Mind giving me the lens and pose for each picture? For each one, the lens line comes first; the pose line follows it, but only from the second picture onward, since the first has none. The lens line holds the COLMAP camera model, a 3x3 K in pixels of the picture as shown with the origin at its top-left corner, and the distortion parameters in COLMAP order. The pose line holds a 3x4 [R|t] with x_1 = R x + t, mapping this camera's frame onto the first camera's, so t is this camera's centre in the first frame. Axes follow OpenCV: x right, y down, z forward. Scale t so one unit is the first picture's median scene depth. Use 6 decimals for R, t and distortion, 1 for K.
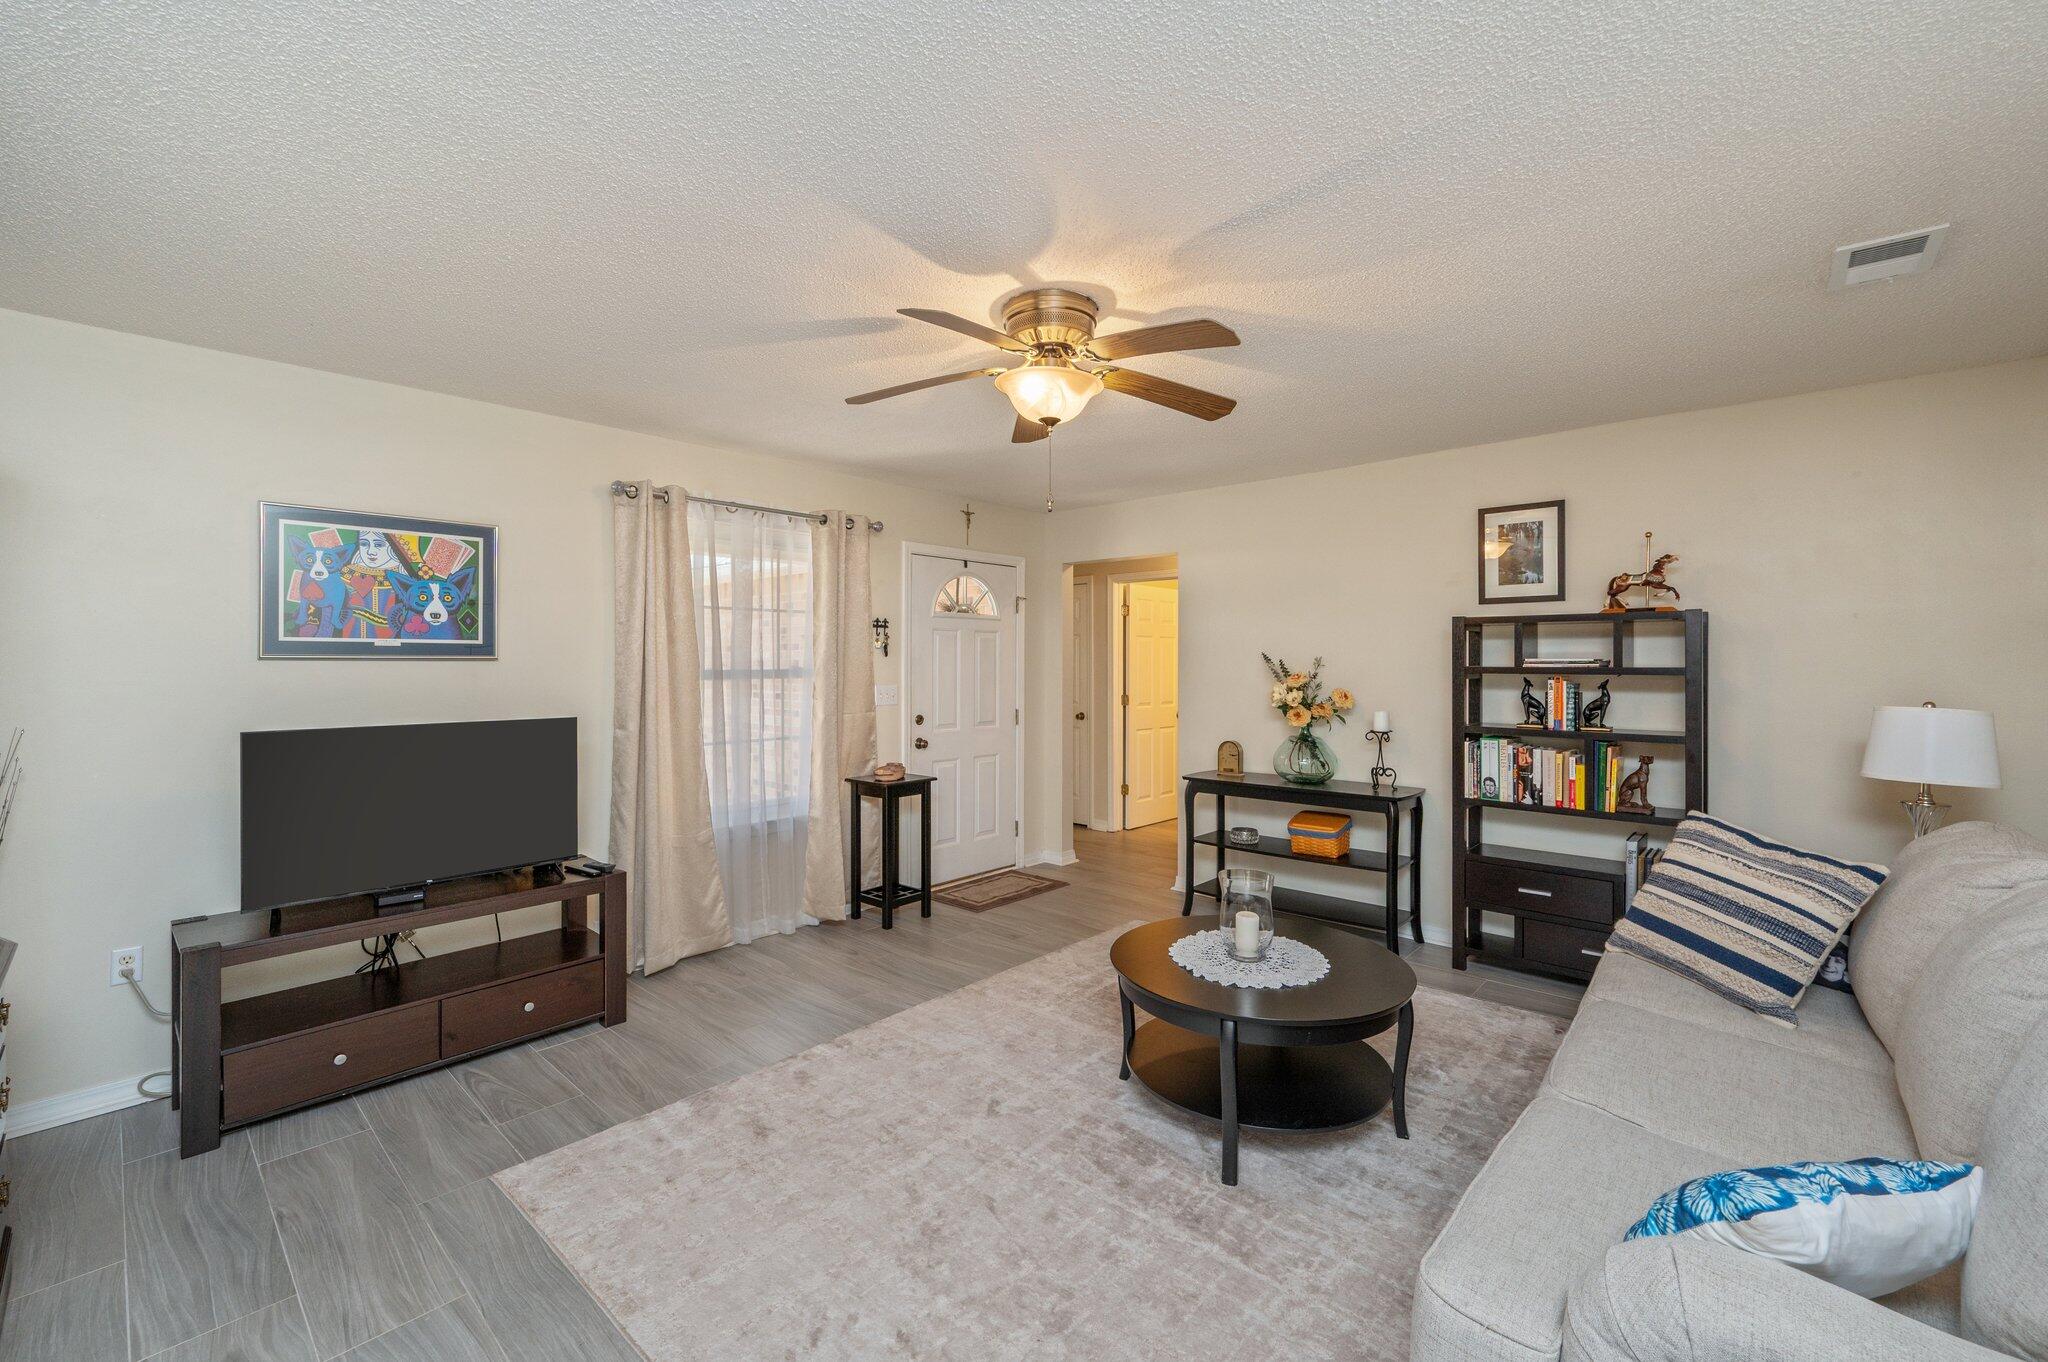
lens RADIAL K [[832.7, 0, 1024.0], [0, 832.7, 681.0], [0, 0, 1]] dist [-0.010279, 0.000003]
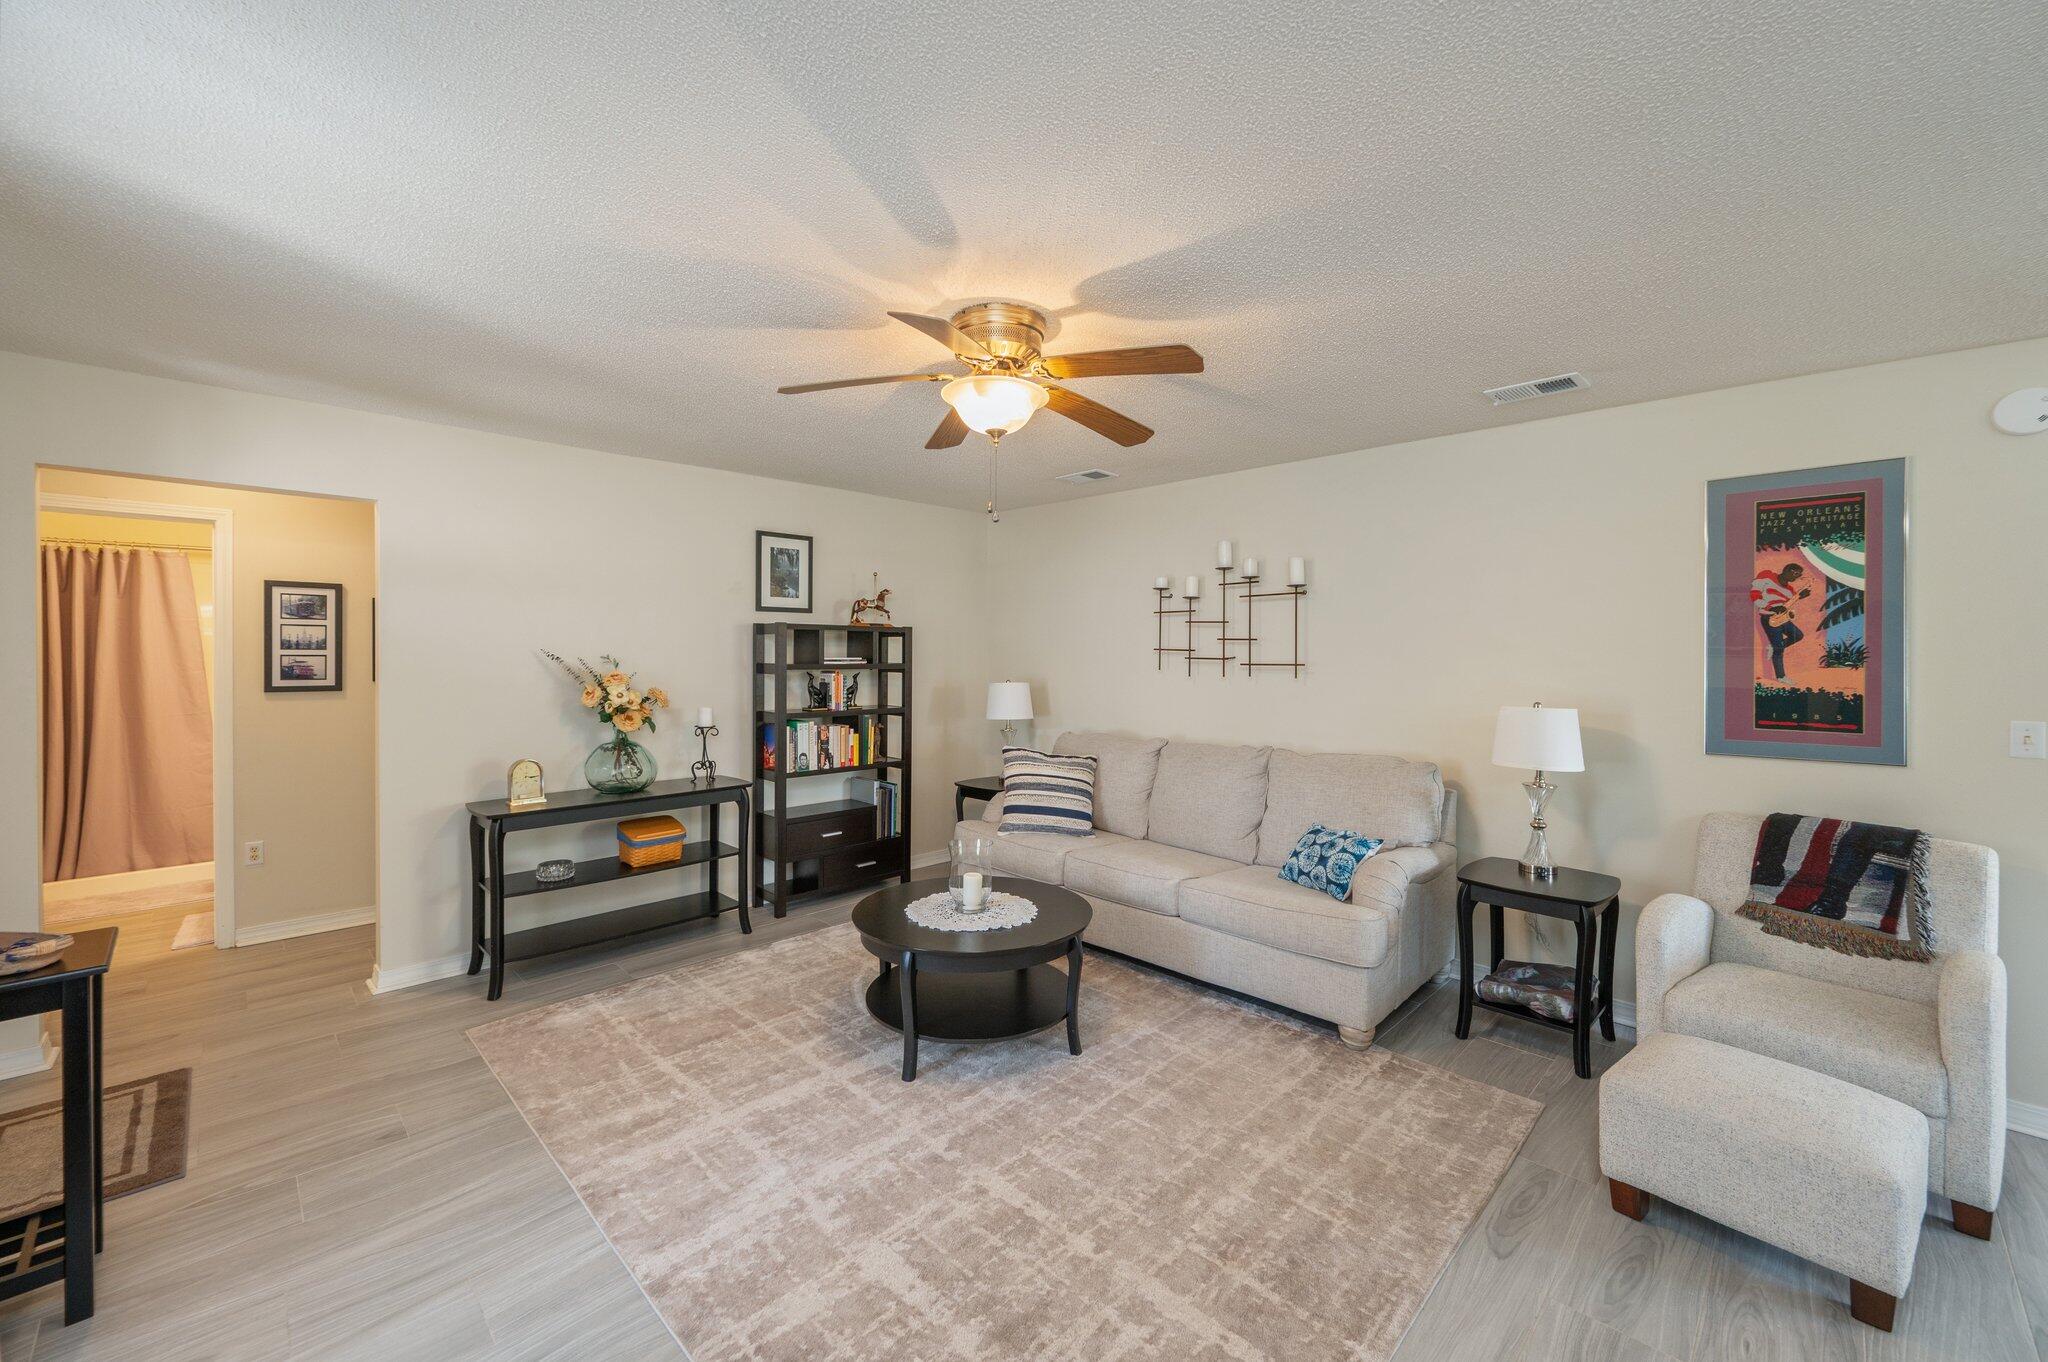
lens RADIAL K [[834.8, 0, 1028.1], [0, 834.8, 663.7], [0, 0, 1]] dist [0.000541, 0.000221]
pose [[0.031223, -0.005236, 0.999499, -0.691556], [0.021950, 0.999749, 0.004552, -0.015717], [-0.999271, 0.021797, 0.031330, 0.640992]]
